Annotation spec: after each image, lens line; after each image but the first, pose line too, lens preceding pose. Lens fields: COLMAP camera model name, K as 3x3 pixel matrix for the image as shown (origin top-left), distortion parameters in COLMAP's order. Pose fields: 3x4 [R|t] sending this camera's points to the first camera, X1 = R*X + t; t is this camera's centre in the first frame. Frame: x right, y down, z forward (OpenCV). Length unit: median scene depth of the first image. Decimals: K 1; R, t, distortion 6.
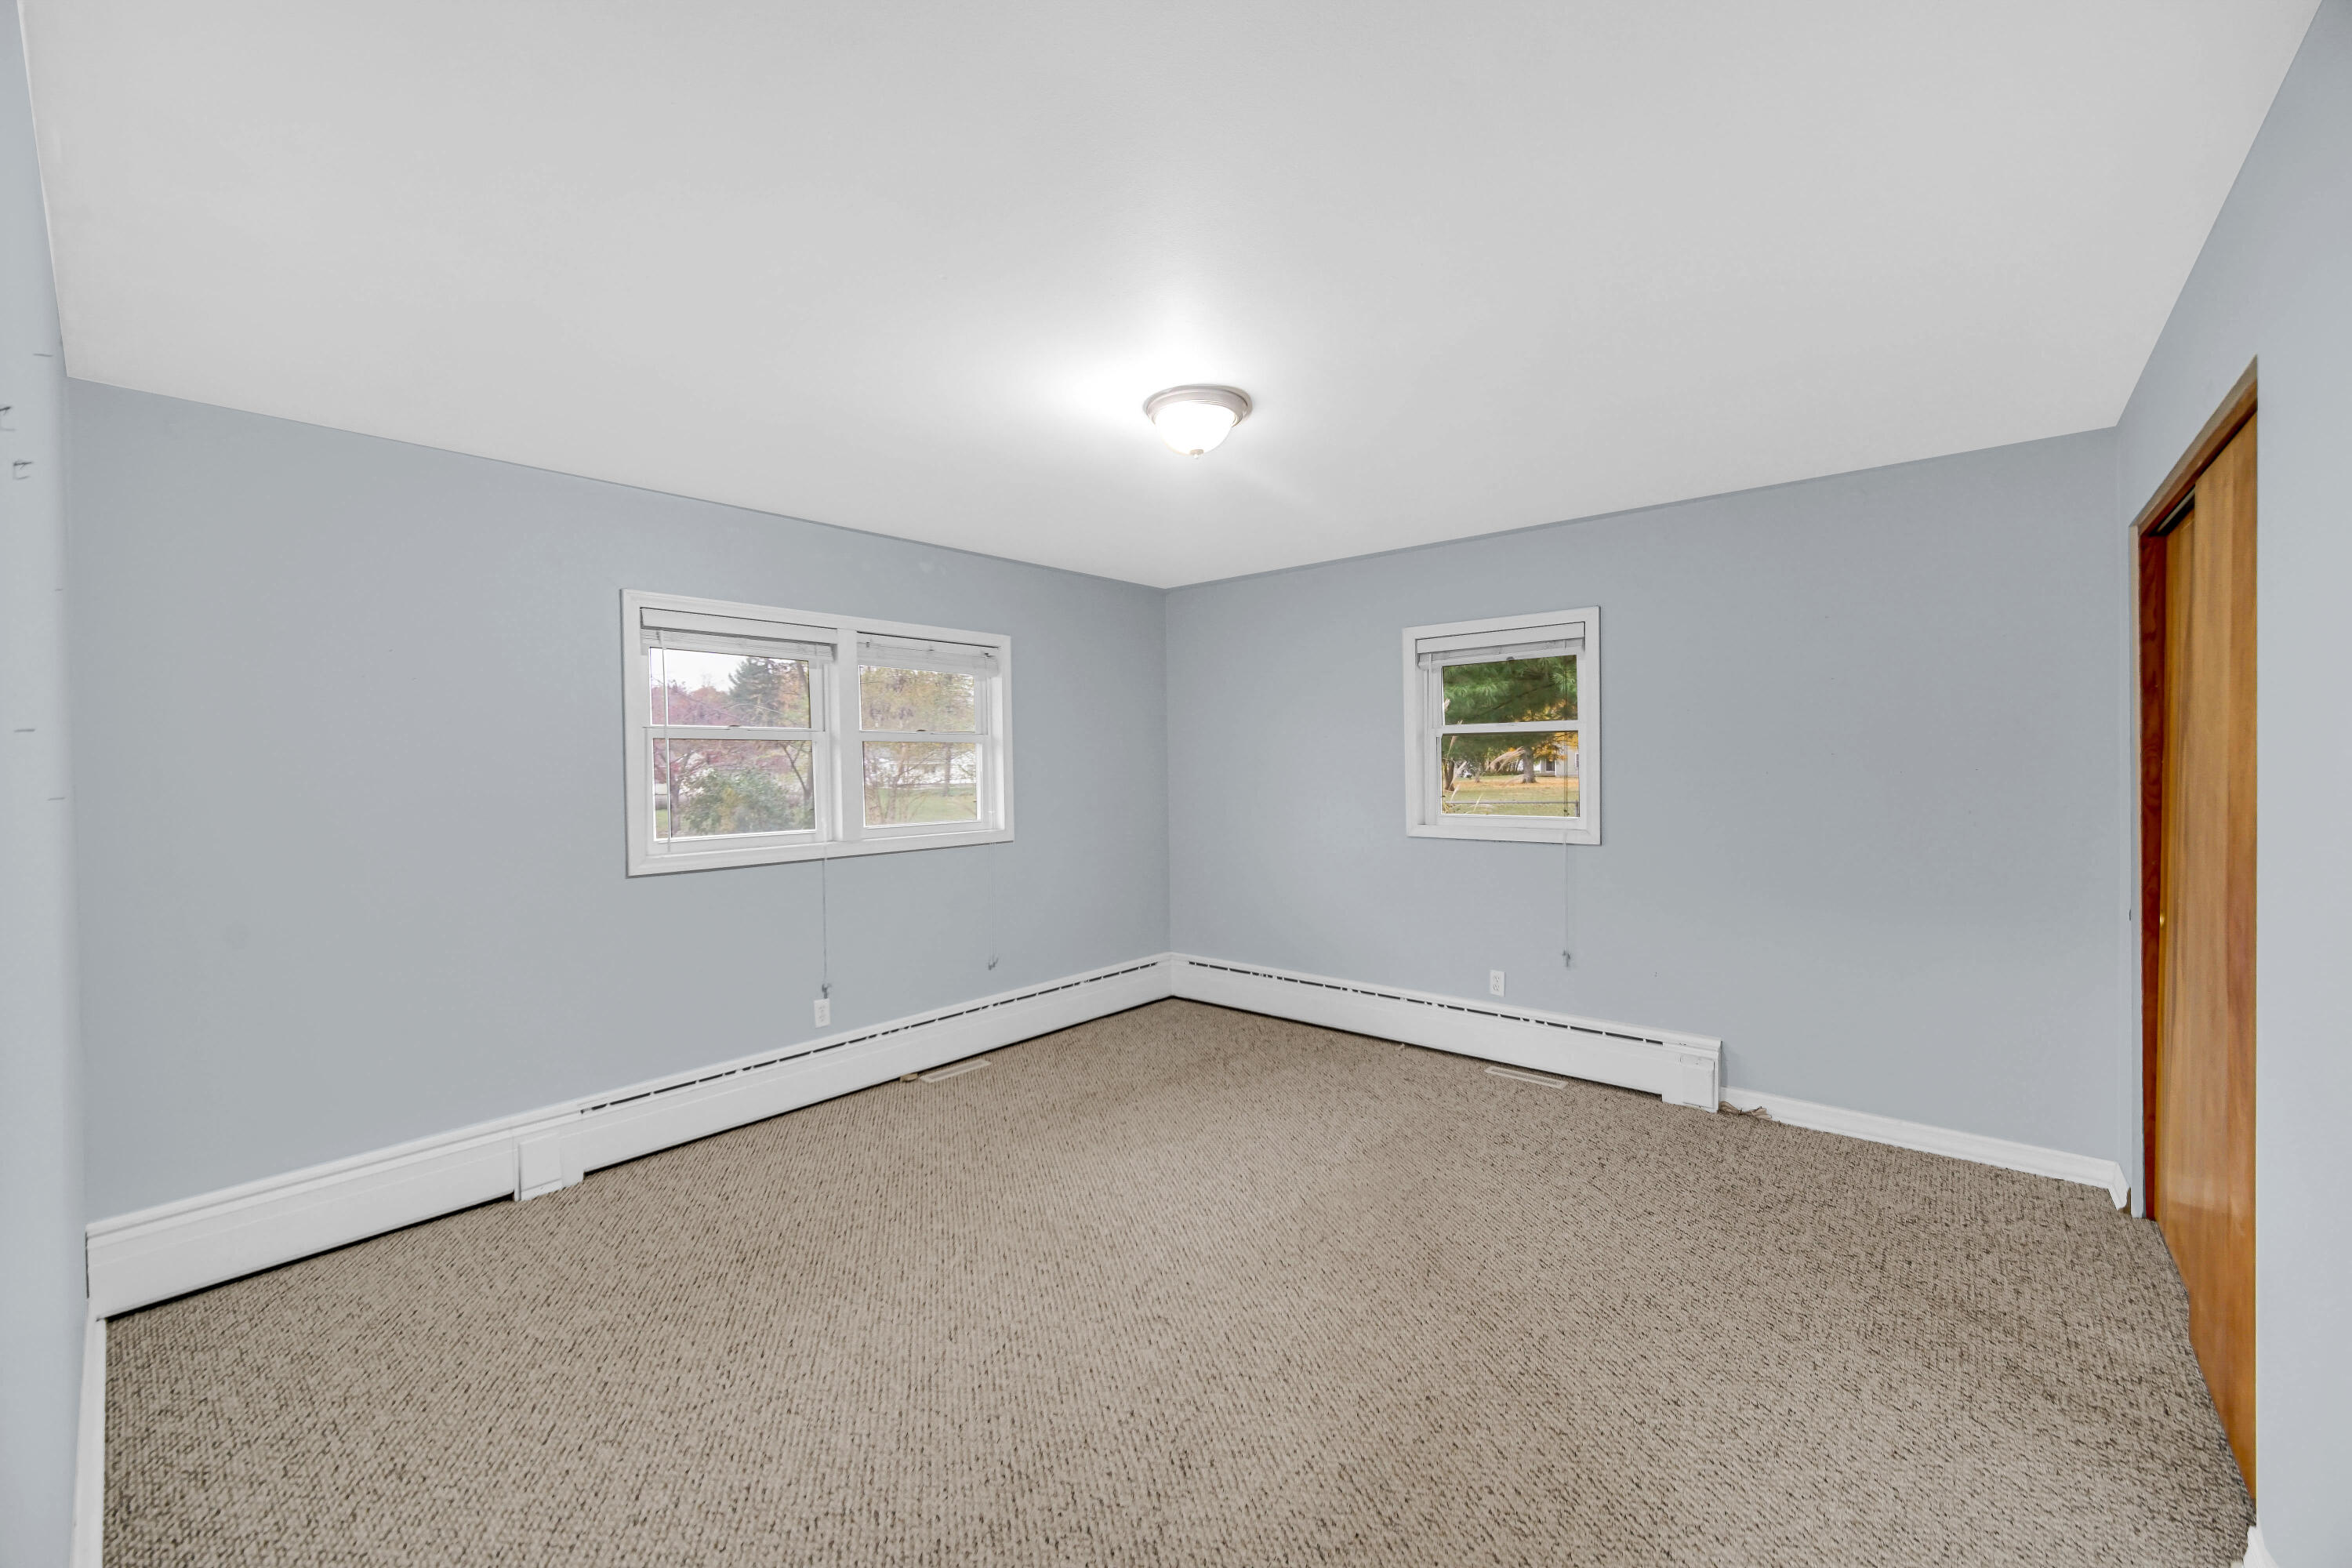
lens RADIAL K [[926.3, 0, 1162.2], [0, 926.3, 780.7], [0, 0, 1]] dist [0.001302, 0.000081]
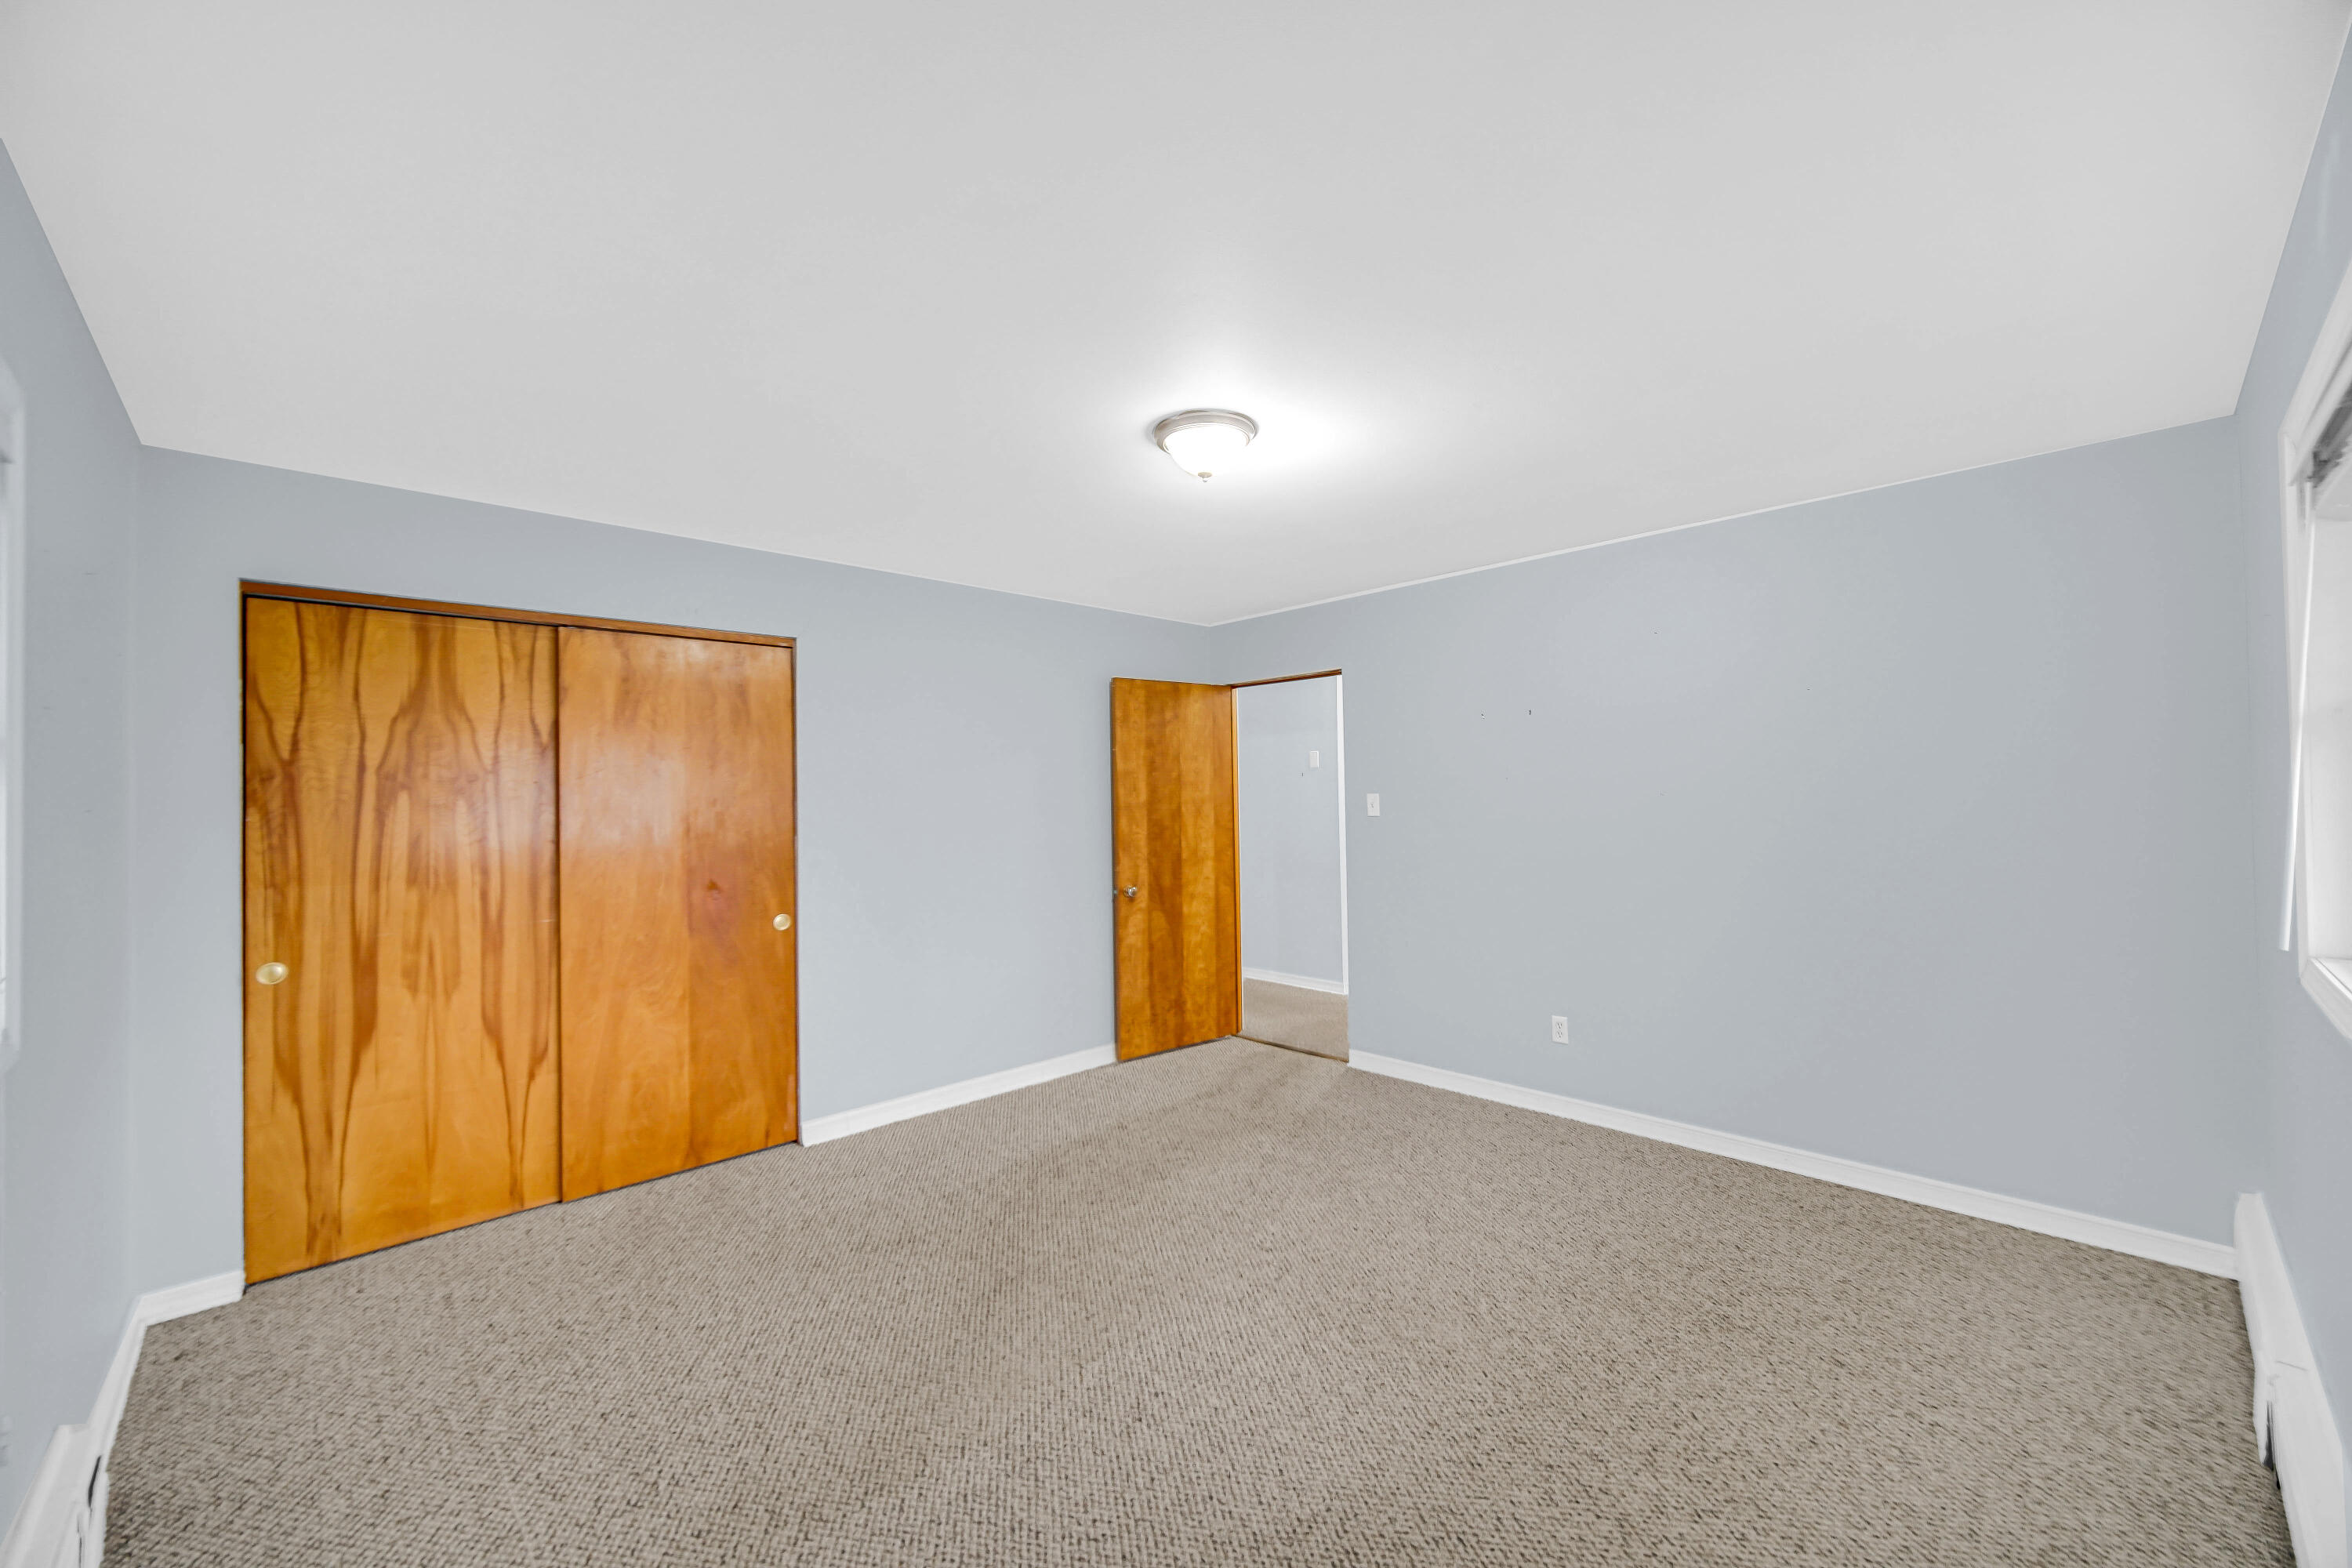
lens RADIAL K [[926.3, 0, 1162.2], [0, 926.3, 780.7], [0, 0, 1]] dist [0.001302, 0.000081]
pose [[-0.995082, 0.027683, 0.095112, 0.000790], [0.027945, 0.999608, 0.001423, -0.037543], [-0.095035, 0.004074, -0.995466, 2.102882]]
